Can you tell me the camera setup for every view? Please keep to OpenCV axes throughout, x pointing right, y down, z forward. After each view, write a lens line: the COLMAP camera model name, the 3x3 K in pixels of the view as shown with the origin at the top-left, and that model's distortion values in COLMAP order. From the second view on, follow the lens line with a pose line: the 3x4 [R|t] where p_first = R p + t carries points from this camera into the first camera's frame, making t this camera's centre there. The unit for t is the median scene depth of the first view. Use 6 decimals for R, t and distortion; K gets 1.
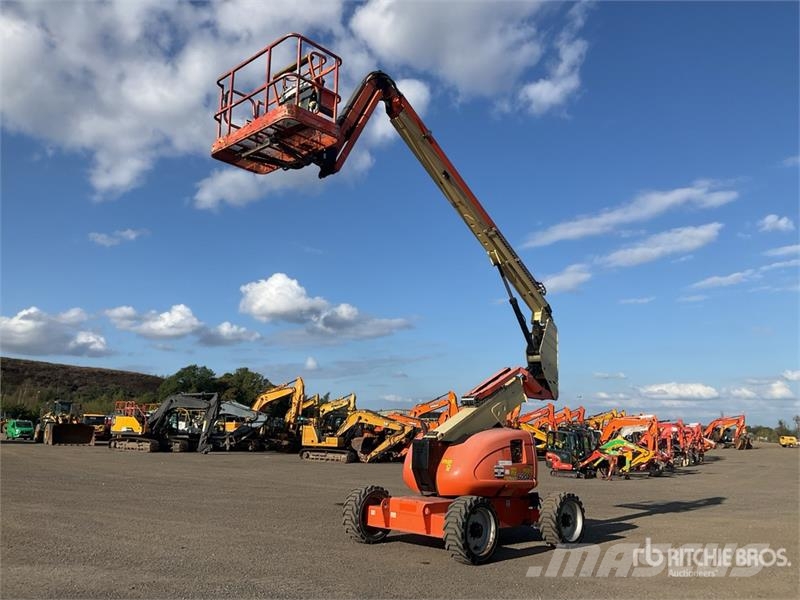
lens RADIAL K [[658.8, 0, 400.0], [0, 658.8, 300.0], [0, 0, 1]] dist [0.092275, -0.173184]
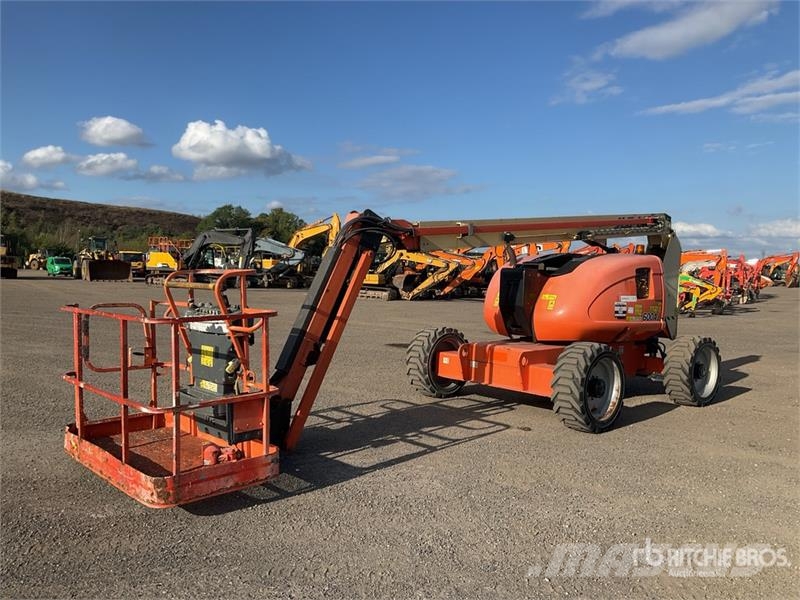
lens RADIAL K [[658.8, 0, 400.0], [0, 658.8, 300.0], [0, 0, 1]] dist [0.092275, -0.173184]
pose [[0.998693, 0.003168, -0.051004, -0.012019], [0.009026, 0.971447, 0.237085, 0.015441], [0.050299, -0.237236, 0.970149, 0.059857]]
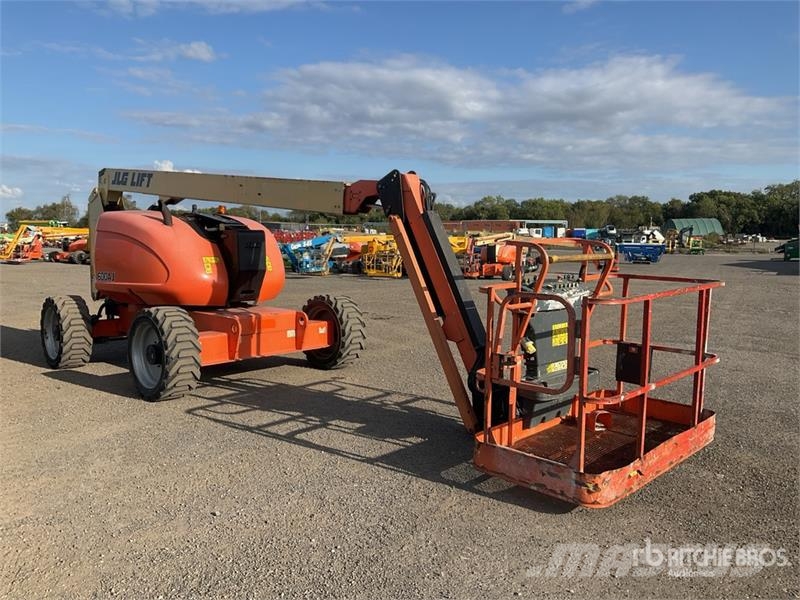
lens RADIAL K [[657.0, 0, 400.0], [0, 657.0, 300.0], [0, 0, 1]] dist [0.149884, -0.366419]
pose [[-0.003626, -0.117590, 0.993056, -0.141170], [-0.199009, 0.973283, 0.114522, 0.037261], [-0.979991, -0.197212, -0.026931, 0.183249]]
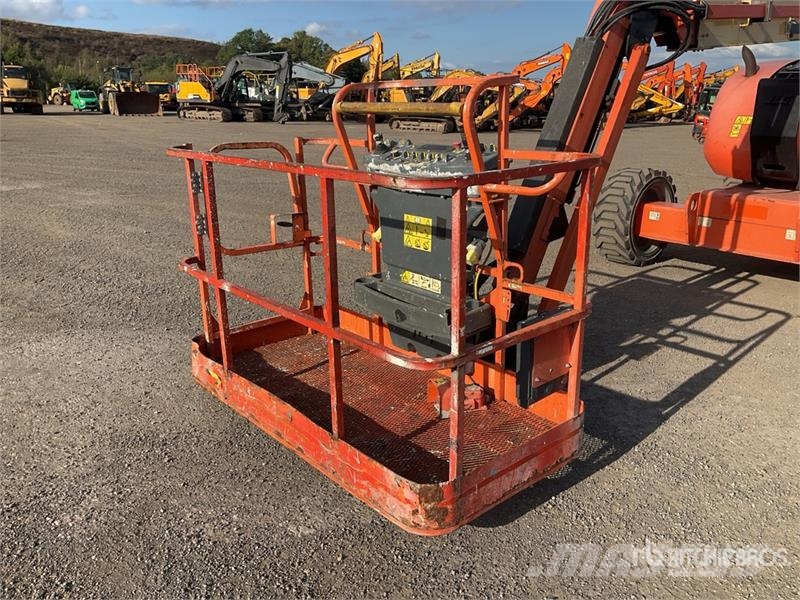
lens RADIAL K [[658.8, 0, 400.0], [0, 658.8, 300.0], [0, 0, 1]] dist [0.092275, -0.173184]
pose [[0.995556, 0.010796, -0.093551, -0.043600], [0.034300, 0.883599, 0.466986, 0.025221], [0.087704, -0.468120, 0.879302, 0.100367]]
